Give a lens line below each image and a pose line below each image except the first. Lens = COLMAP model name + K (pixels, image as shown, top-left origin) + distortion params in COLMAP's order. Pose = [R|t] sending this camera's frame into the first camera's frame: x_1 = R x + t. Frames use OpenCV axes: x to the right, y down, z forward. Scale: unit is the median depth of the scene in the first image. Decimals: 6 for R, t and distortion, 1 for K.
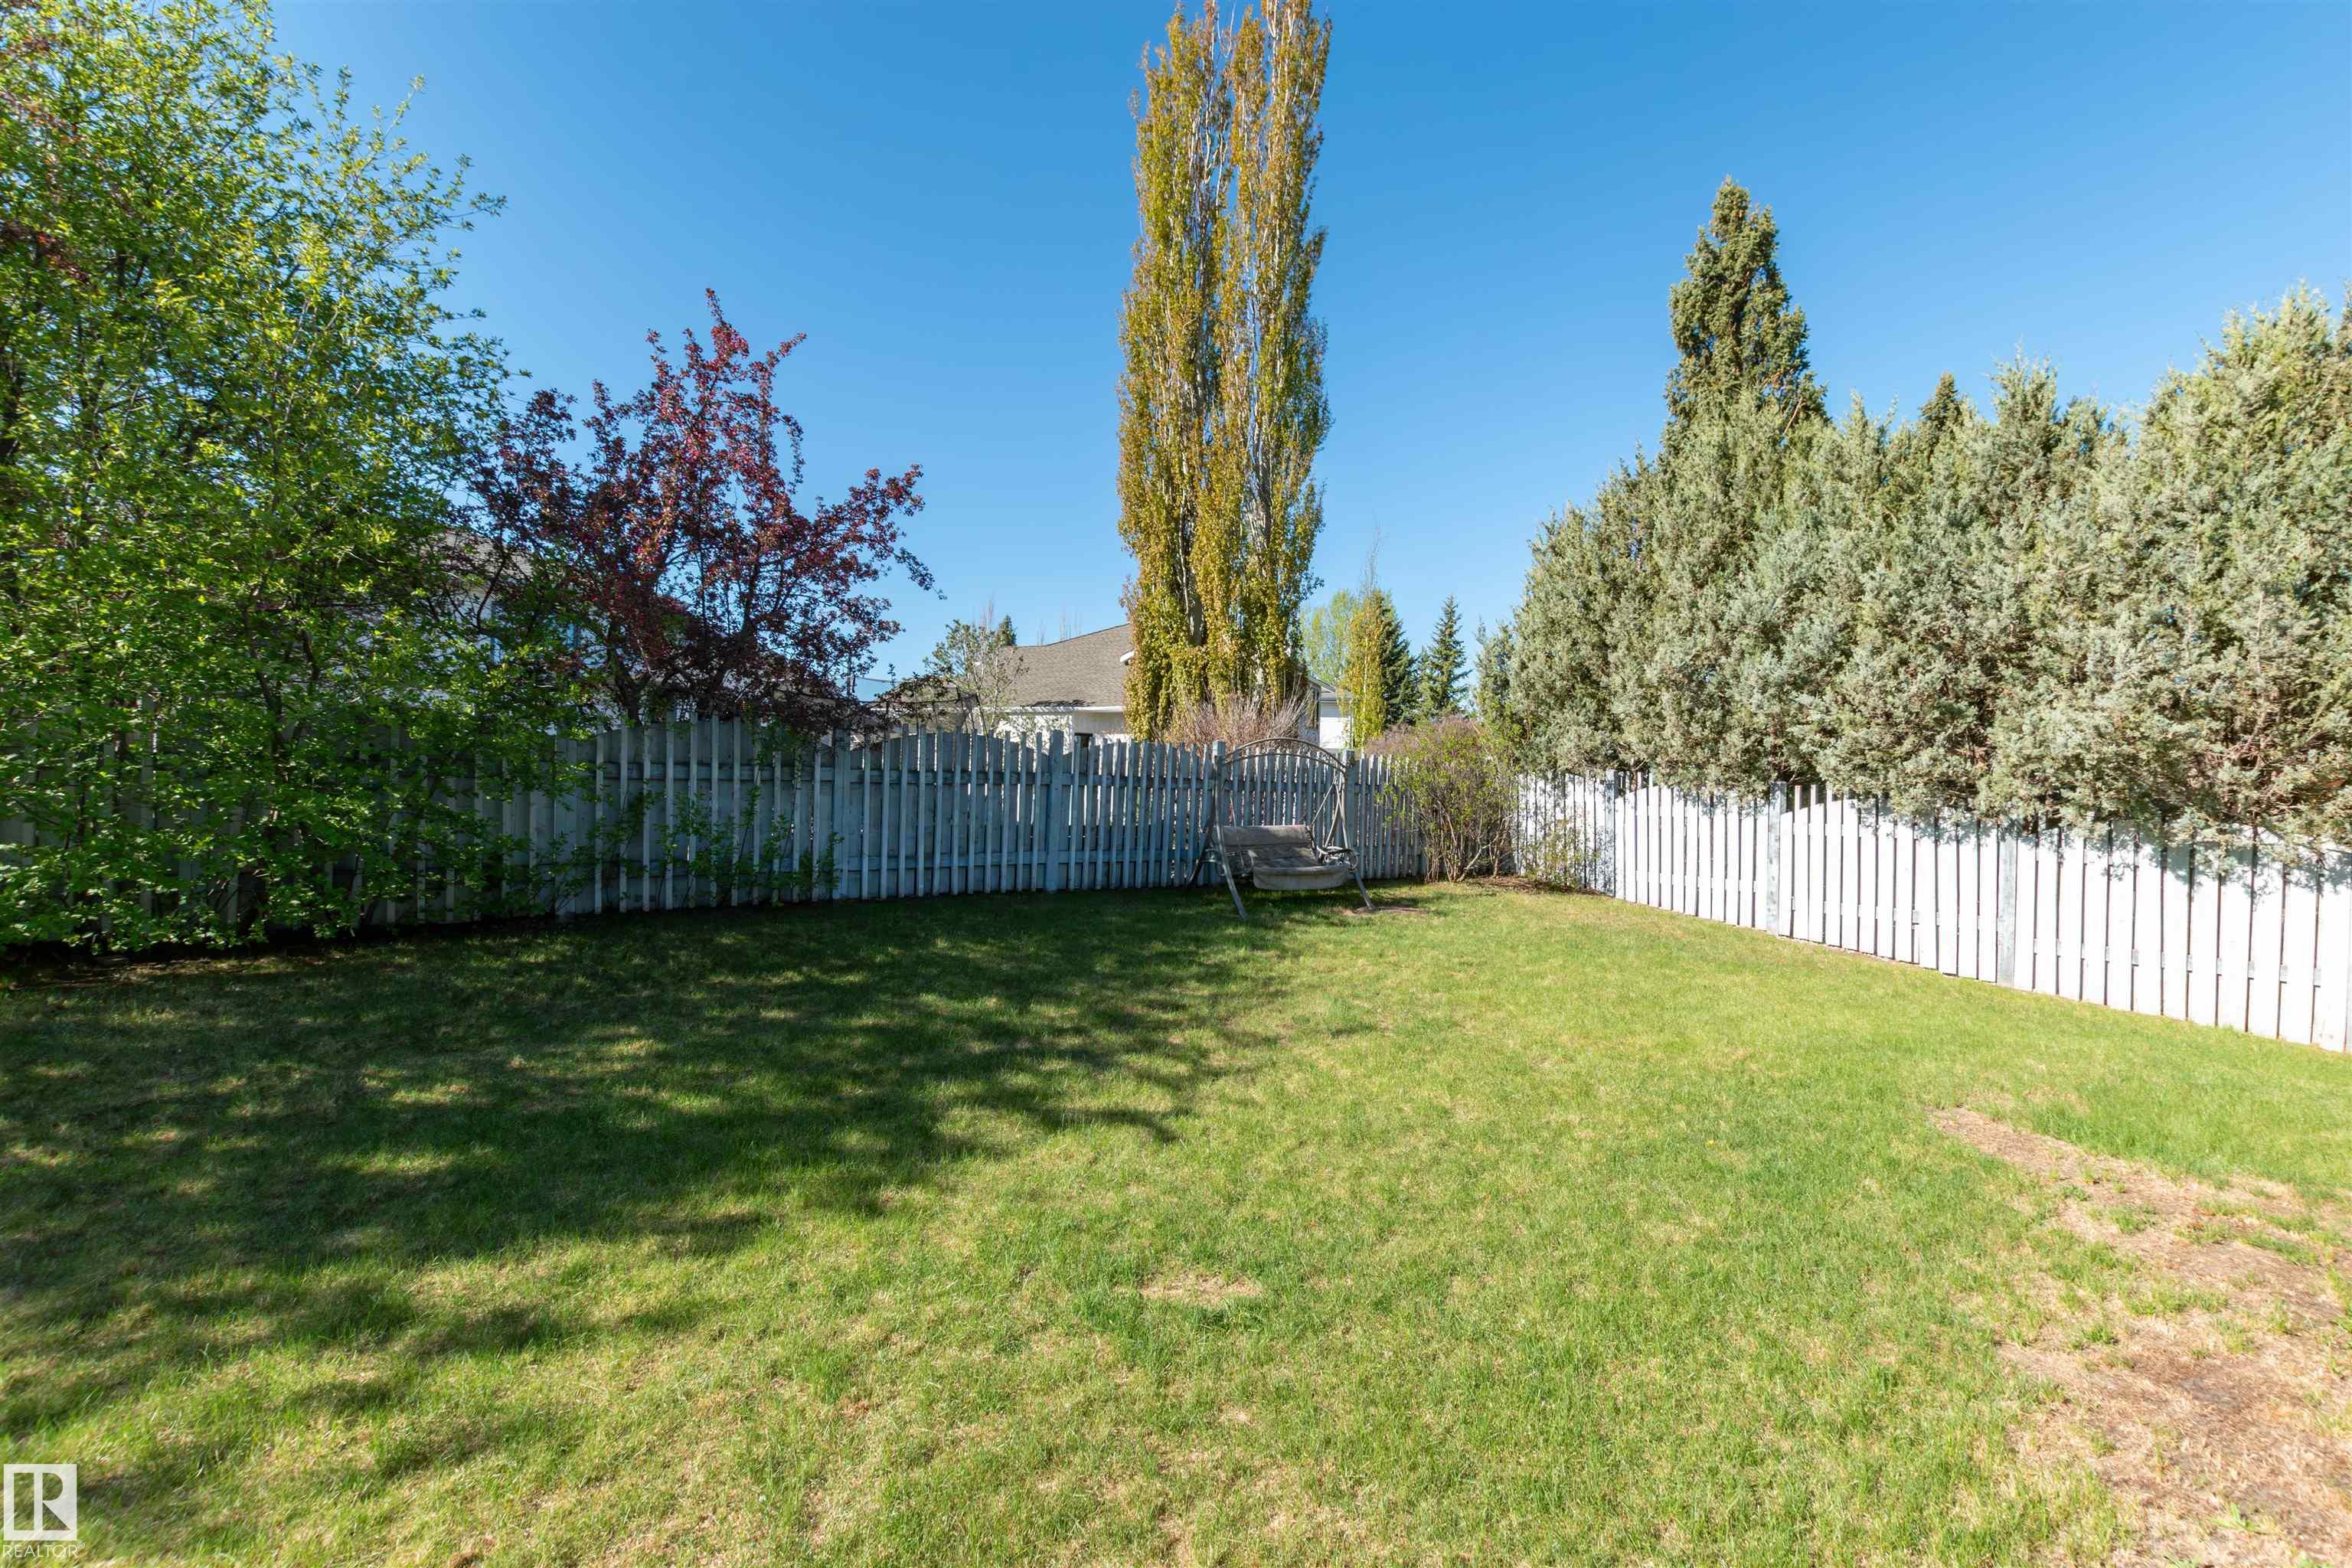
lens RADIAL K [[1015.3, 0, 1180.0], [0, 1015.3, 792.6], [0, 0, 1]] dist [0.001457, -0.000526]
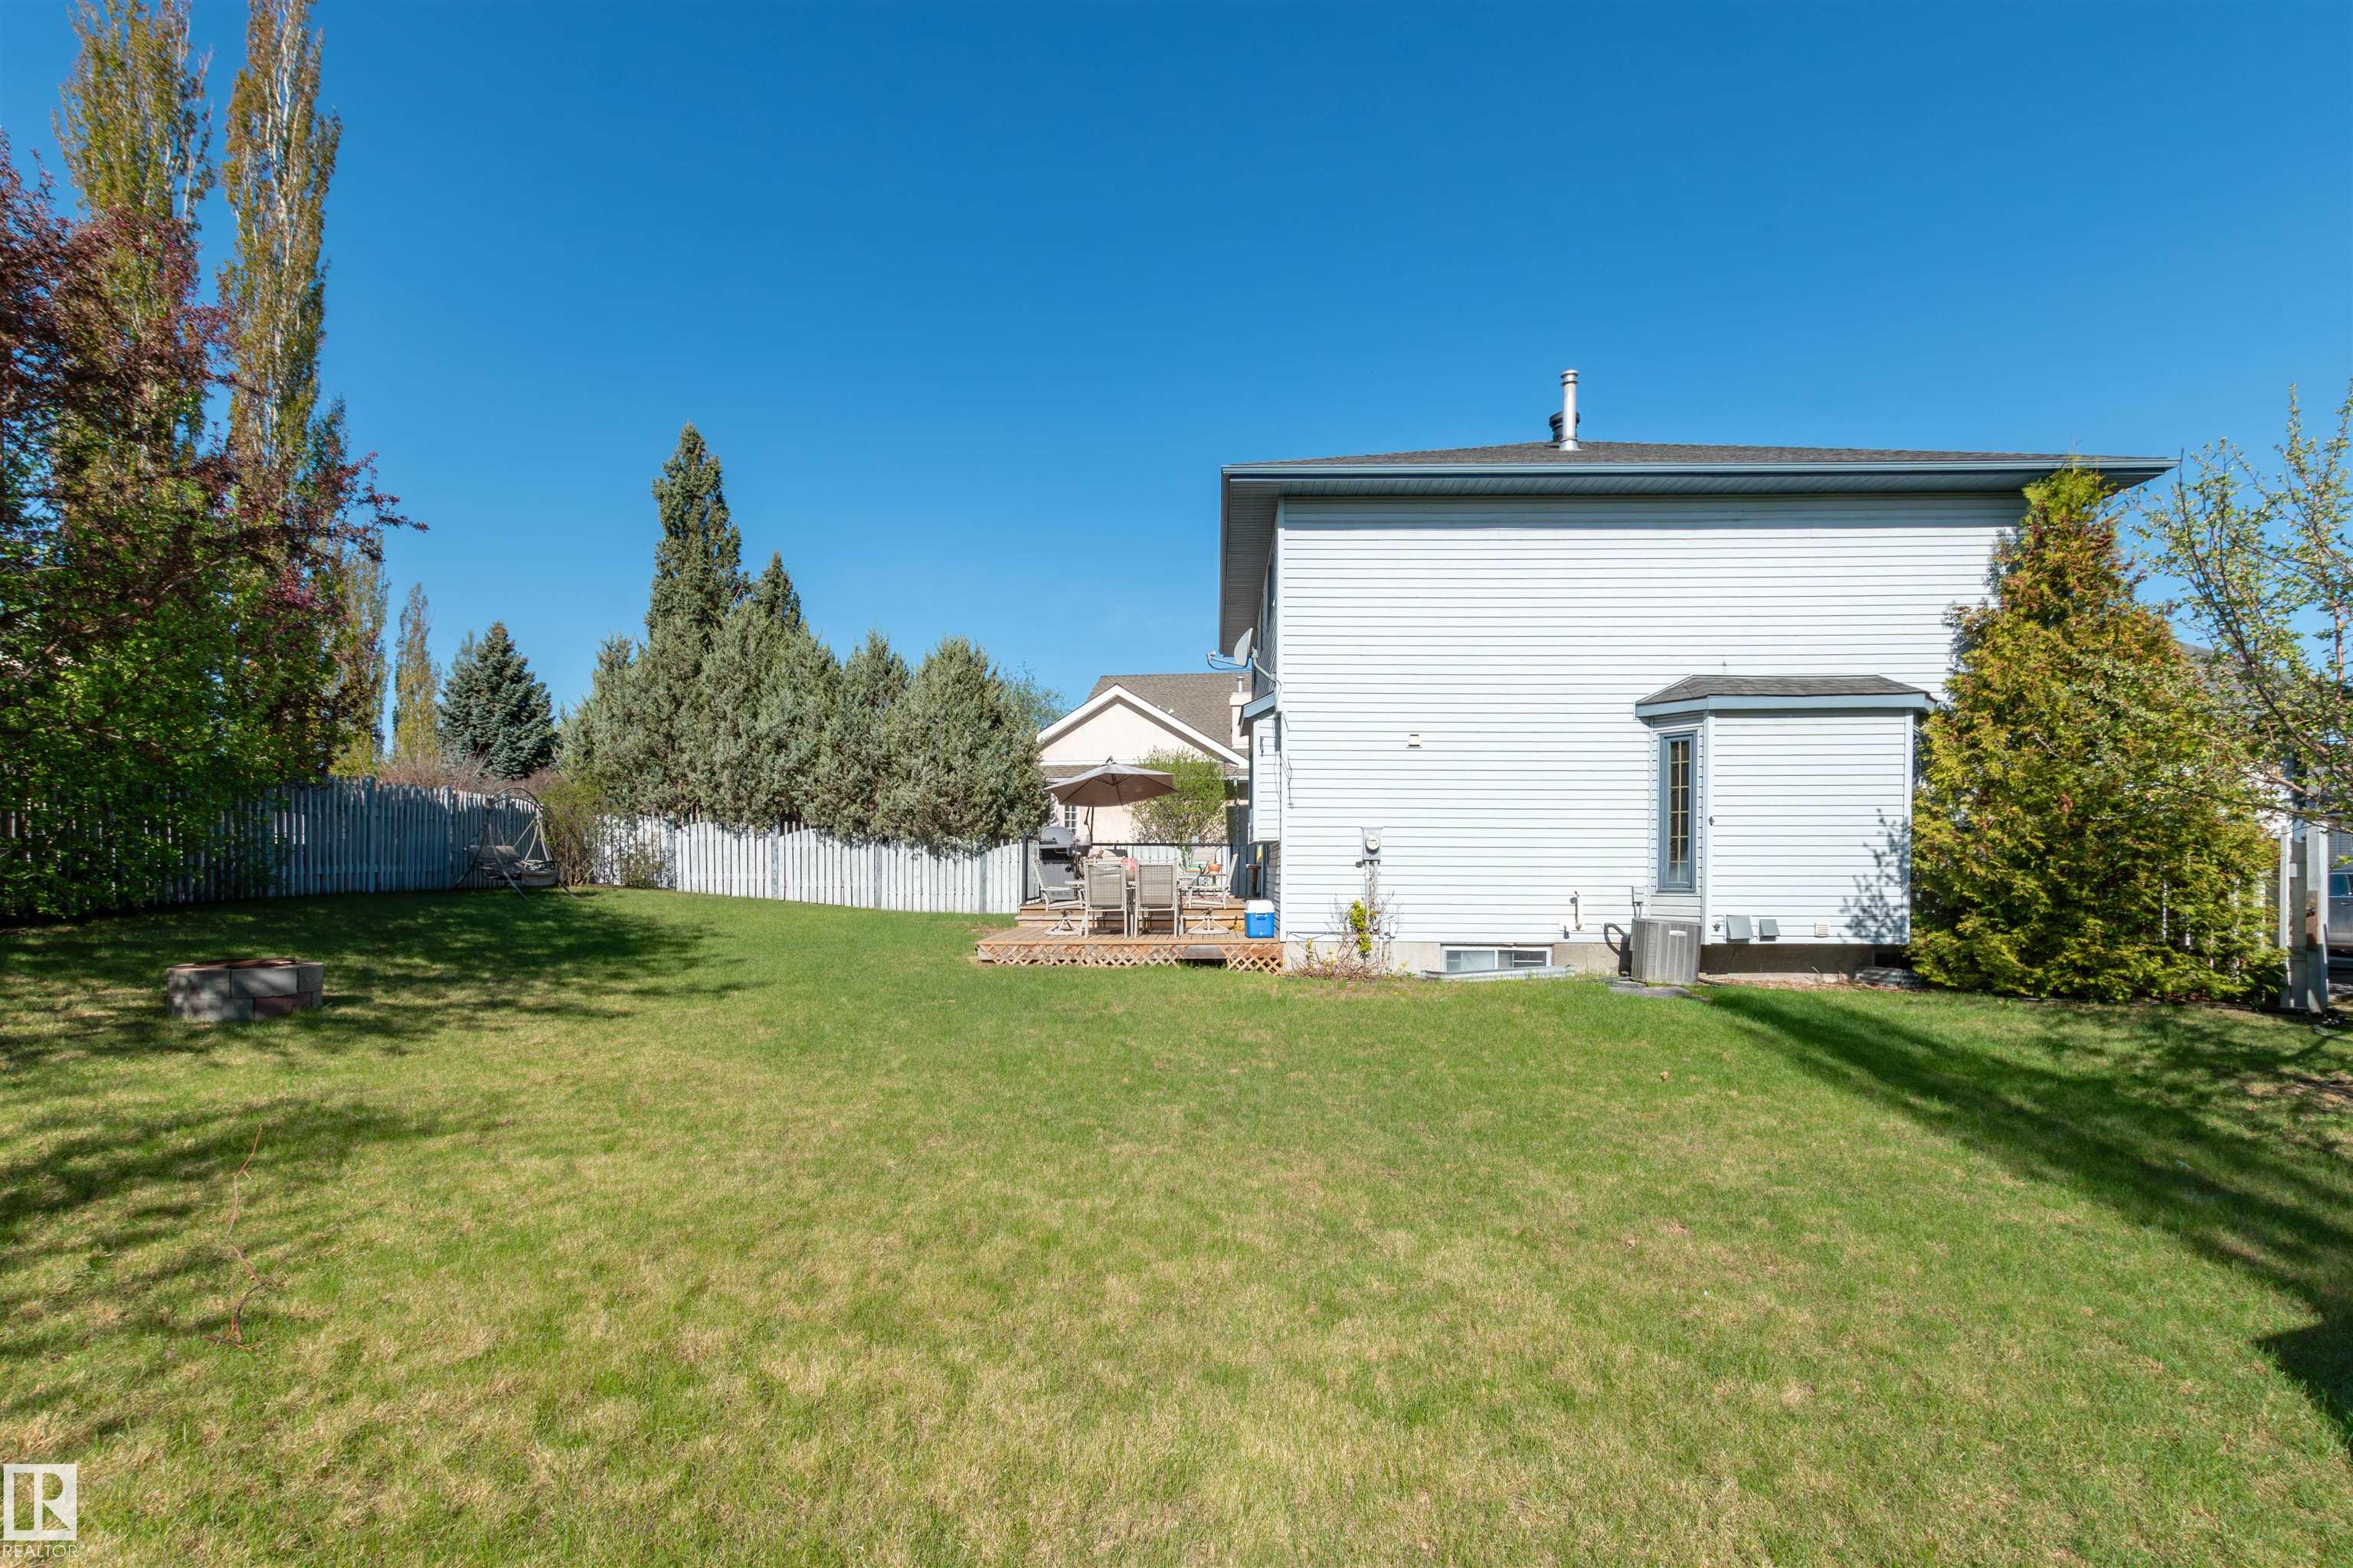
lens RADIAL K [[1151.1, 0, 1179.2], [0, 1151.1, 866.4], [0, 0, 1]] dist [0.000923, -0.000087]
pose [[0.477348, -0.025403, 0.878347, -0.996853], [0.006243, 0.999655, 0.025519, 0.027449], [-0.878692, -0.006698, 0.477342, -0.725707]]
